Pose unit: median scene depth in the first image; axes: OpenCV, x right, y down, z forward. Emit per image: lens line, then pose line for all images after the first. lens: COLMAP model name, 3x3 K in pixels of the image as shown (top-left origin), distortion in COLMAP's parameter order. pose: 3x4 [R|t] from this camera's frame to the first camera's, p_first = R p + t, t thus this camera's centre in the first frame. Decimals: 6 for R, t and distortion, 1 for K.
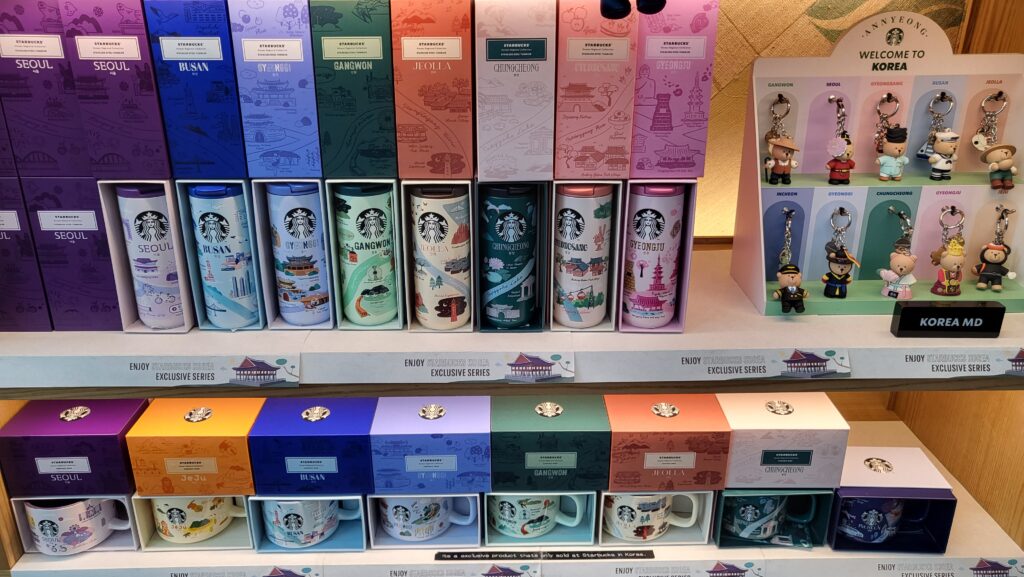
lens RADIAL K [[807.2, 0, 513.0], [0, 807.2, 292.1], [0, 0, 1]] dist [-0.012805, 0.062276]
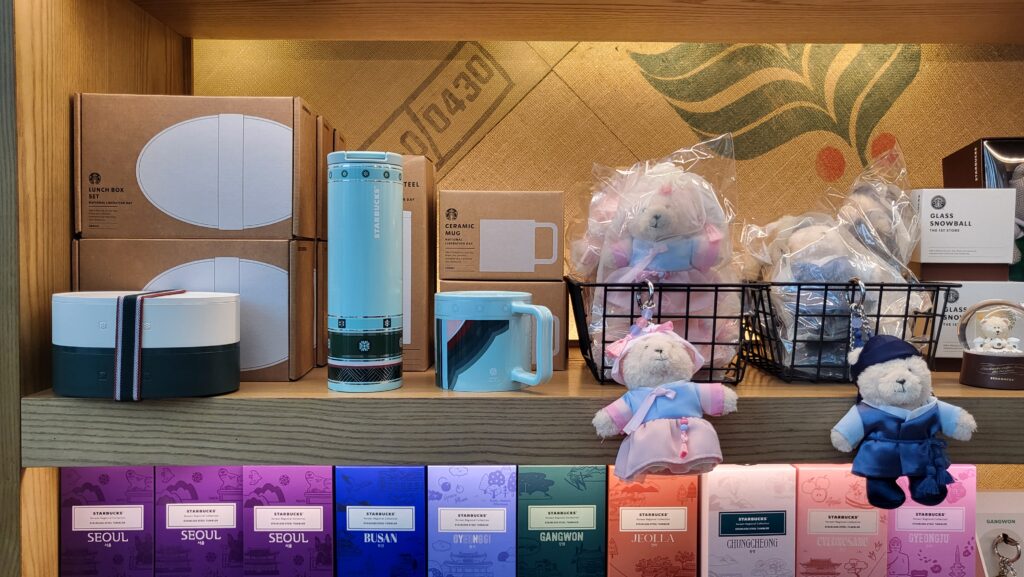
lens RADIAL K [[807.2, 0, 513.7], [0, 807.2, 284.1], [0, 0, 1]] dist [-0.012805, 0.062276]
pose [[0.999995, 0.002070, -0.002251, -0.250926], [-0.002702, 0.942849, -0.333211, -0.249097], [0.001432, 0.333215, 0.942850, 0.081279]]
